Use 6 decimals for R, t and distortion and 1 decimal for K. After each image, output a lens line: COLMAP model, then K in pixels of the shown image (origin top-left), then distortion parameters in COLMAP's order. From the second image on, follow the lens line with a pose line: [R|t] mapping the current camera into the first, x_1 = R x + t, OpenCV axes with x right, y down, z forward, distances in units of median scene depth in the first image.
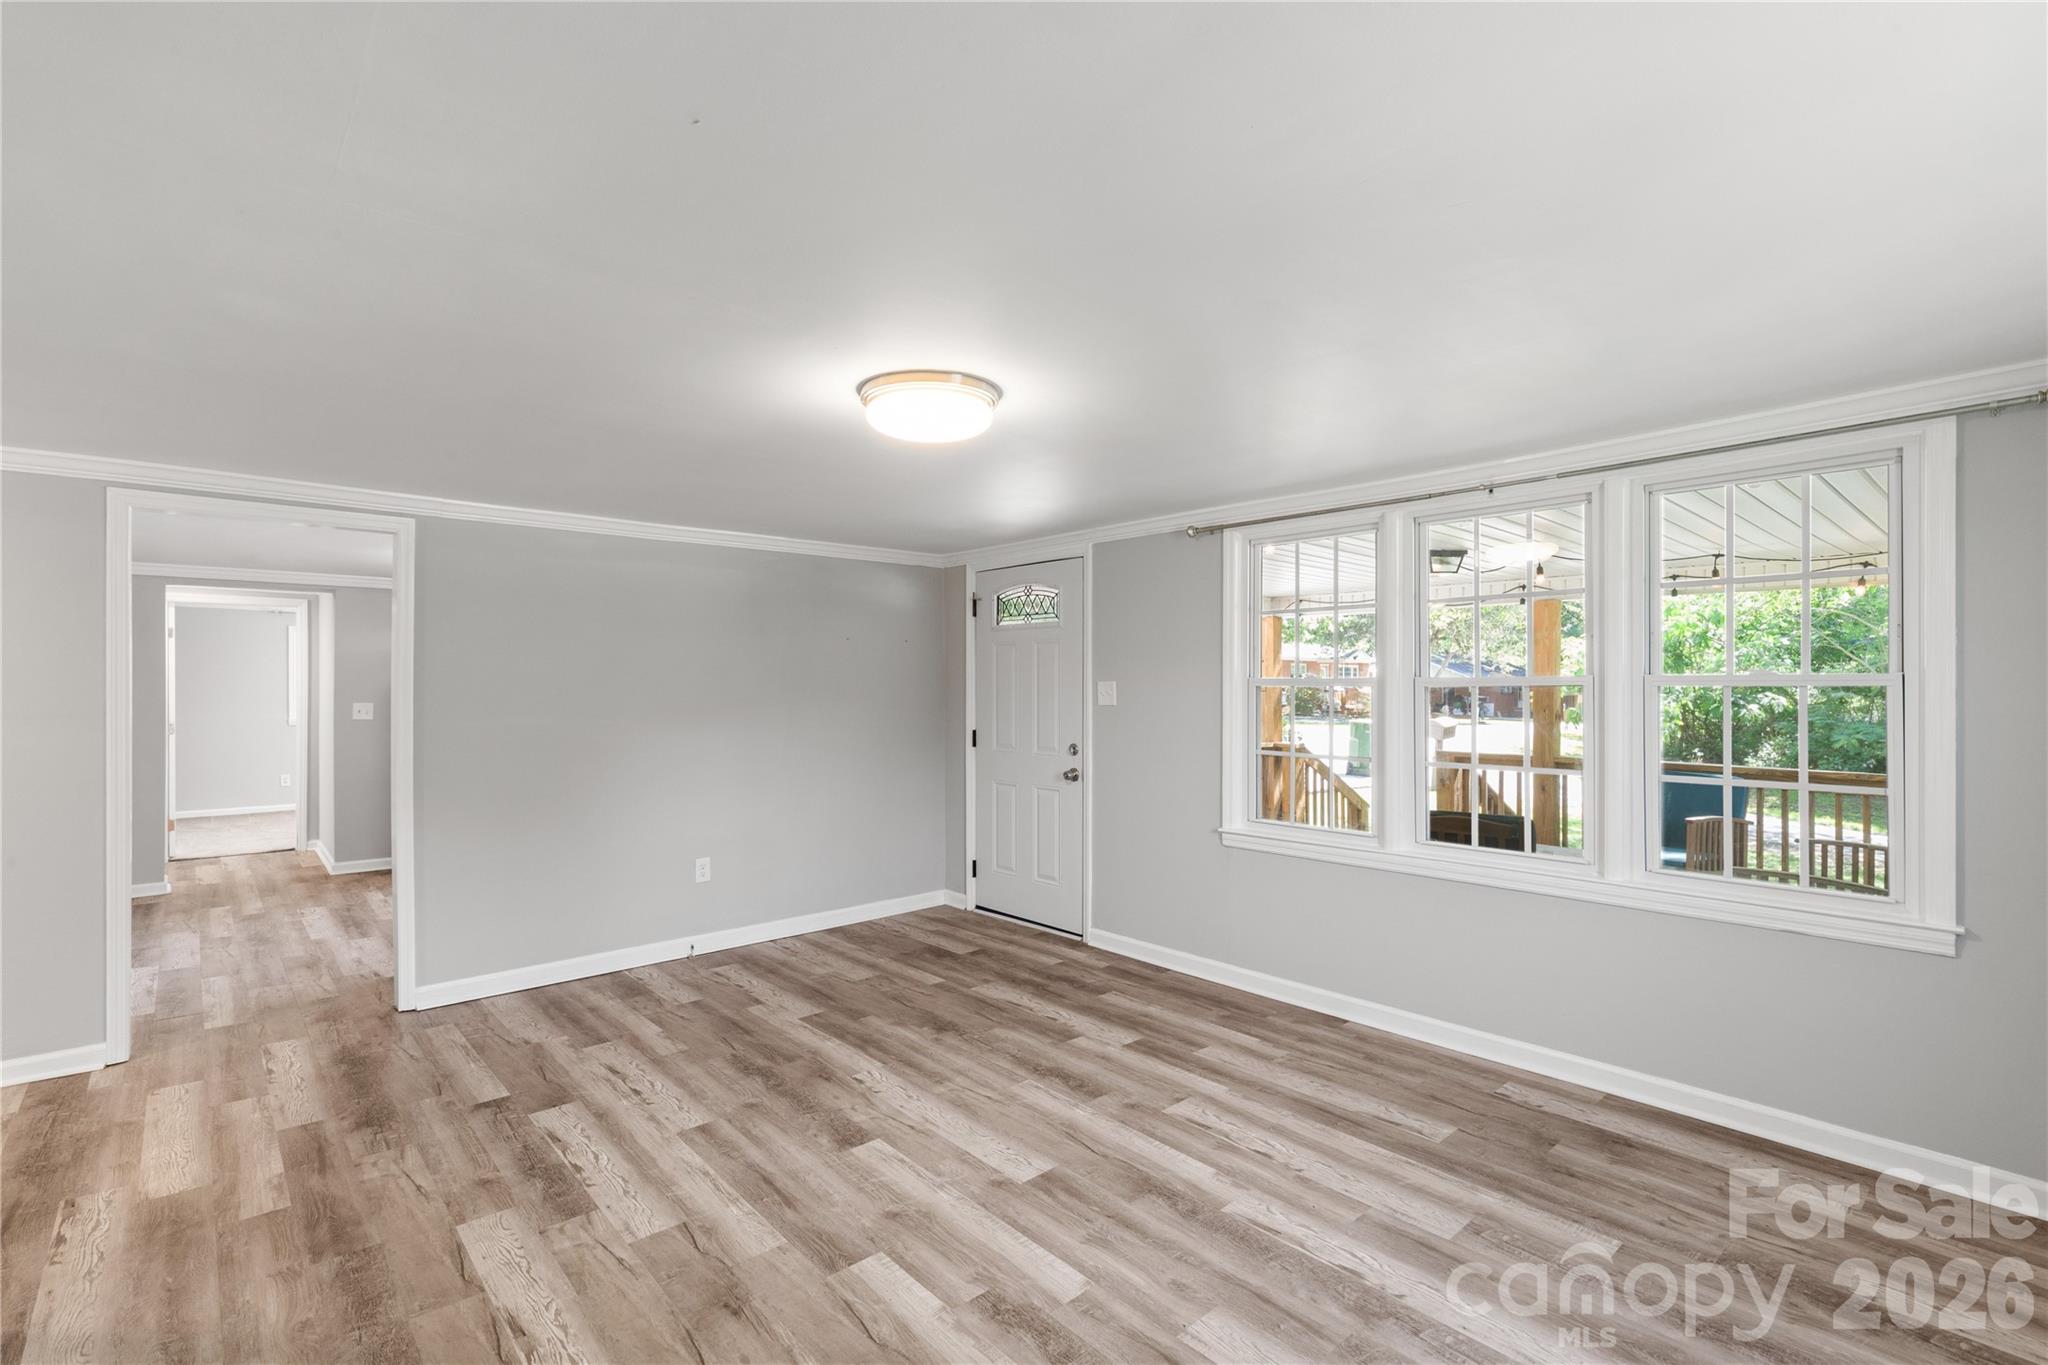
lens RADIAL K [[945.6, 0, 1027.0], [0, 945.6, 691.2], [0, 0, 1]] dist [0.009749, -0.003553]
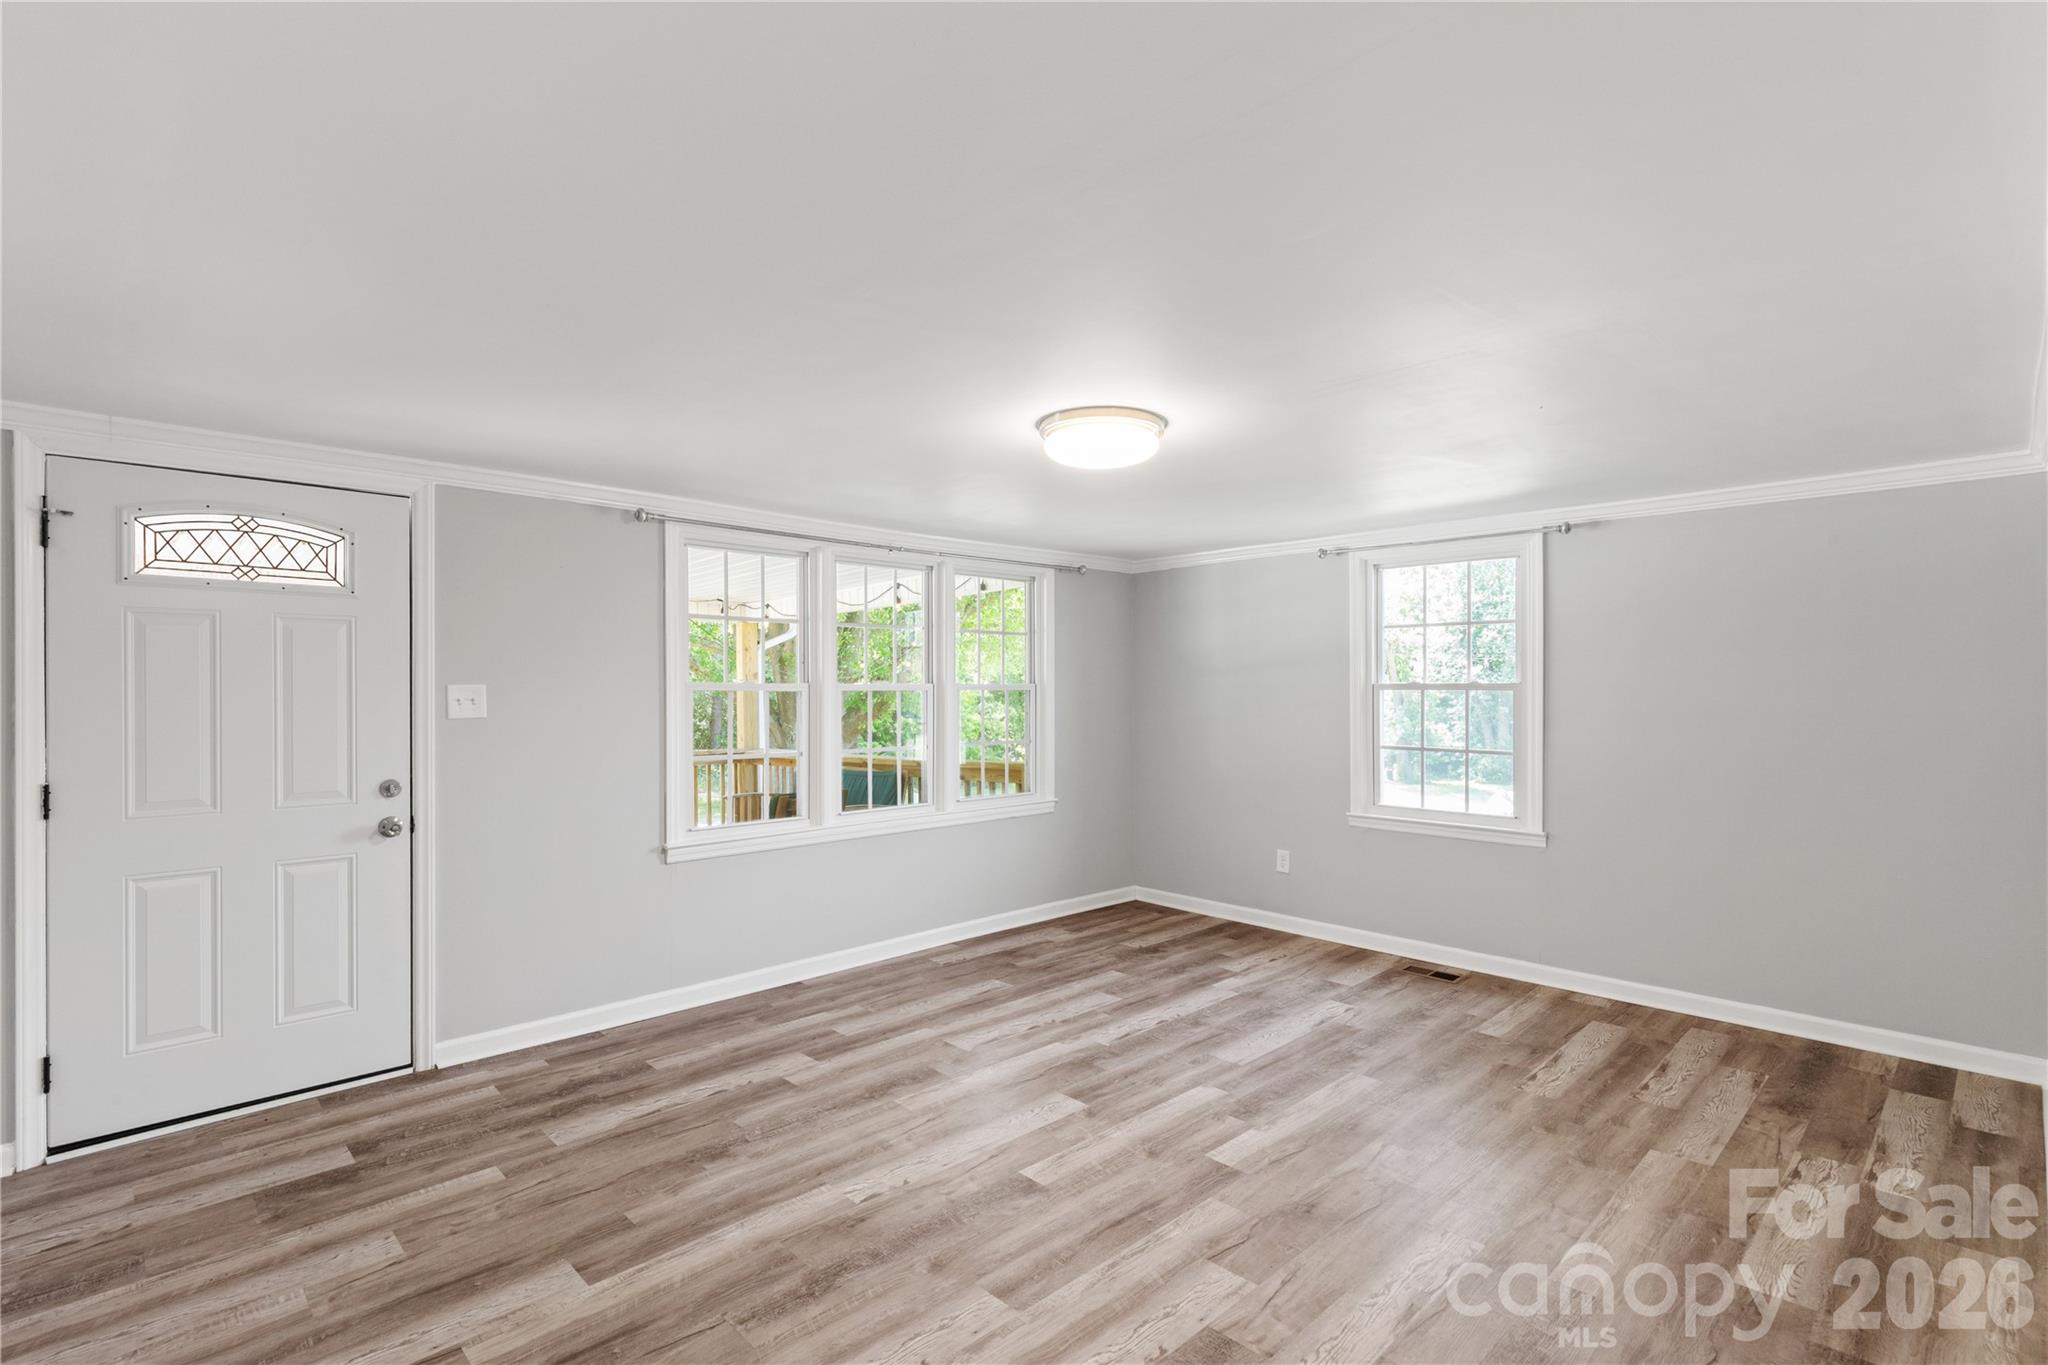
lens RADIAL K [[945.6, 0, 1029.3], [0, 945.6, 693.5], [0, 0, 1]] dist [0.009749, -0.003553]
pose [[-0.041418, -0.004199, 0.999133, -0.992953], [0.007664, 0.999960, 0.004521, -0.005404], [-0.999113, 0.007844, -0.041384, 0.930894]]
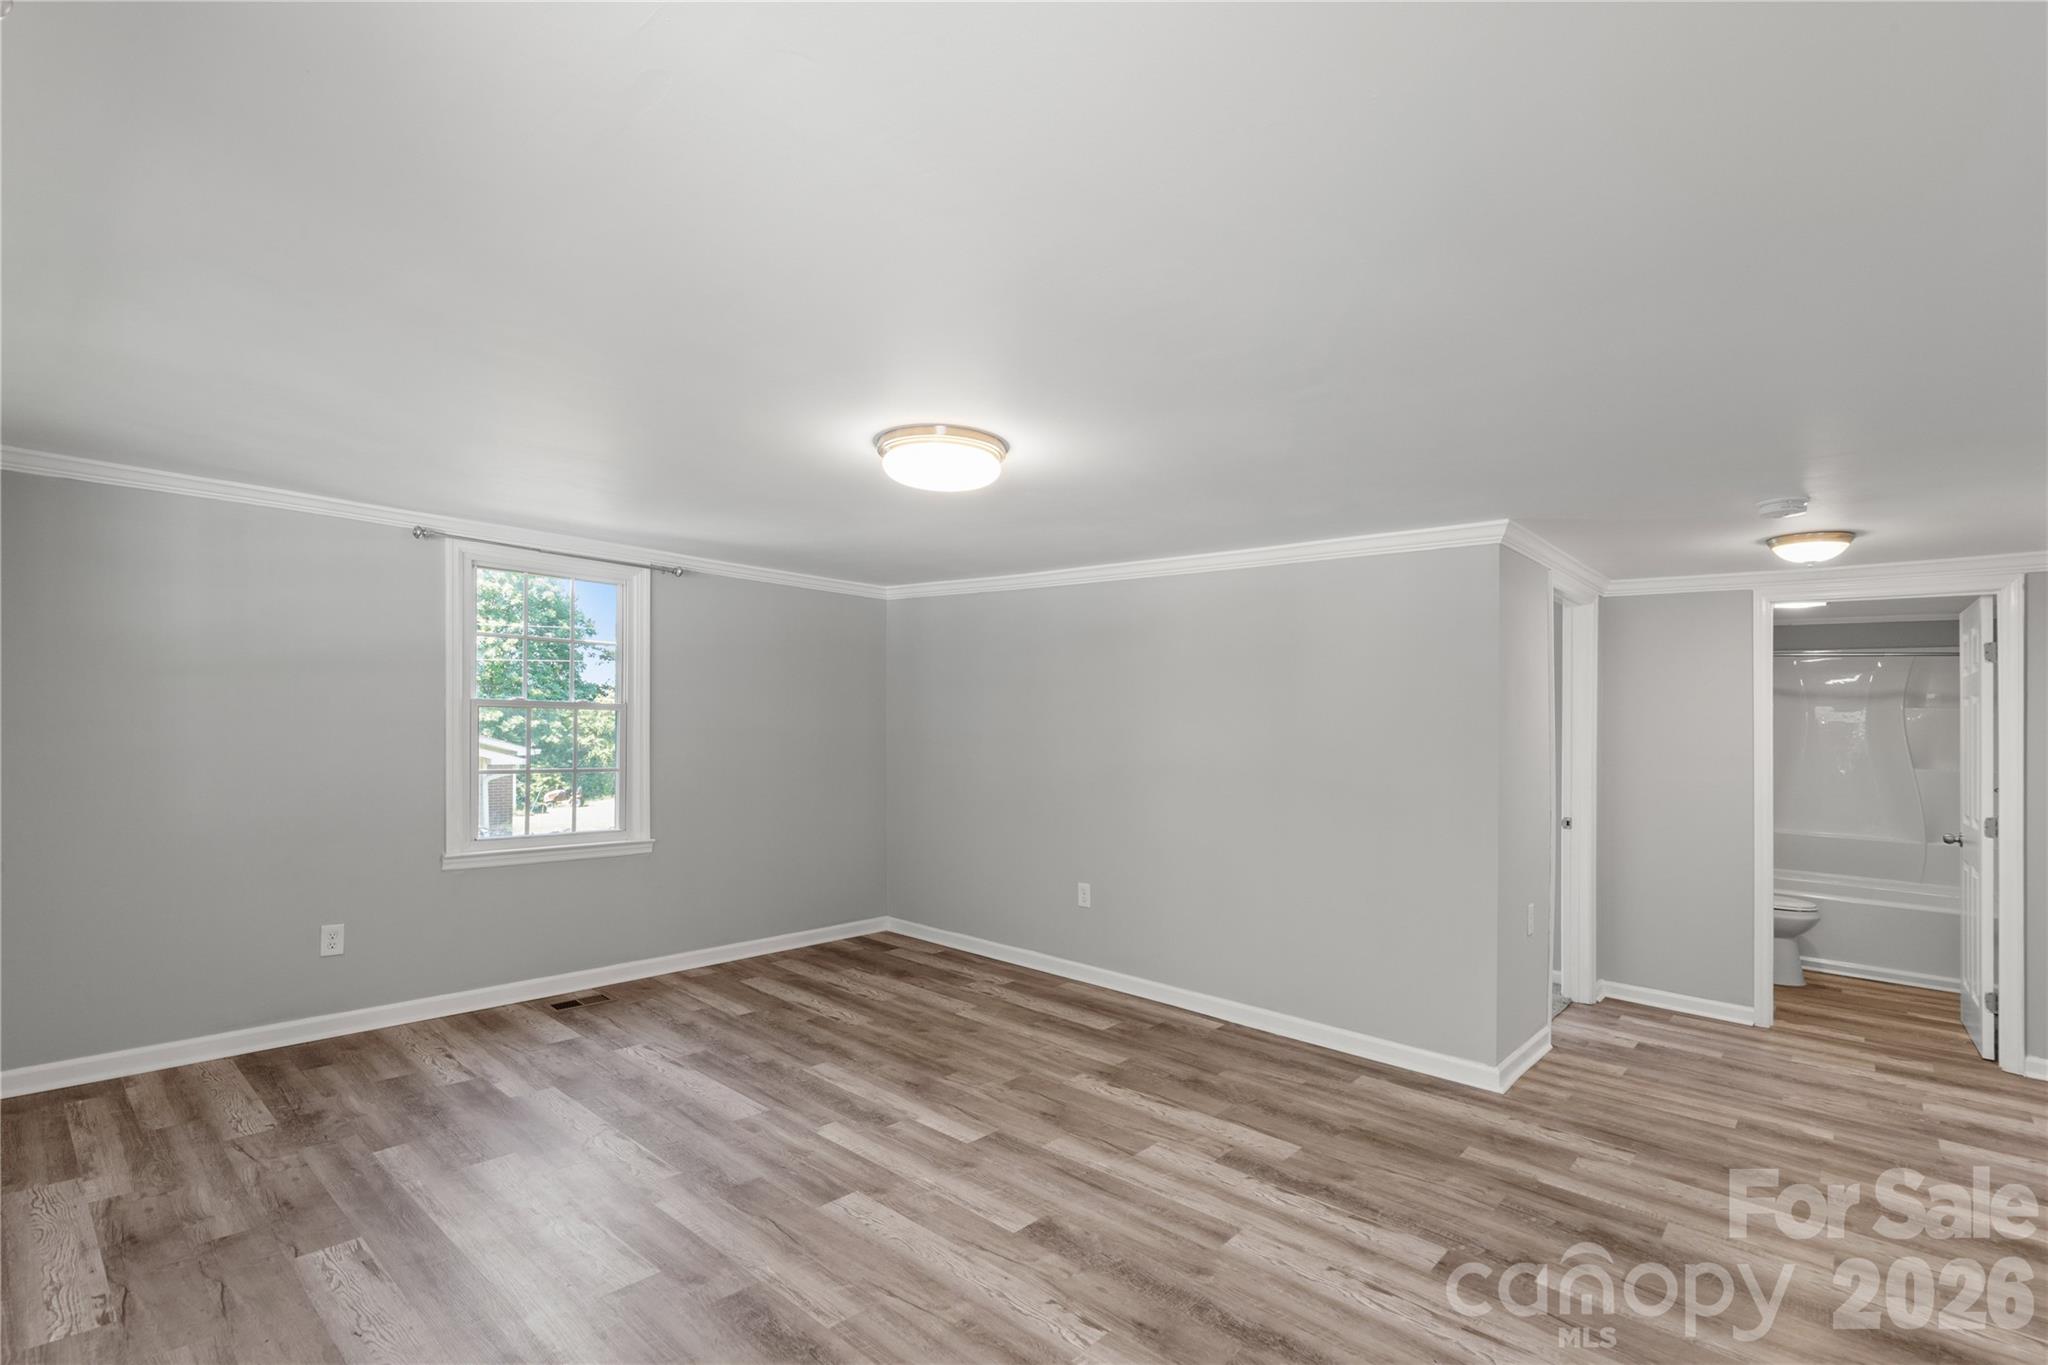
lens RADIAL K [[945.6, 0, 987.6], [0, 945.6, 701.0], [0, 0, 1]] dist [0.009749, -0.003553]
pose [[-0.996498, -0.028371, -0.078651, -0.043897], [-0.027540, 0.999553, -0.011629, -0.011419], [0.078945, -0.009422, -0.996834, 1.712486]]
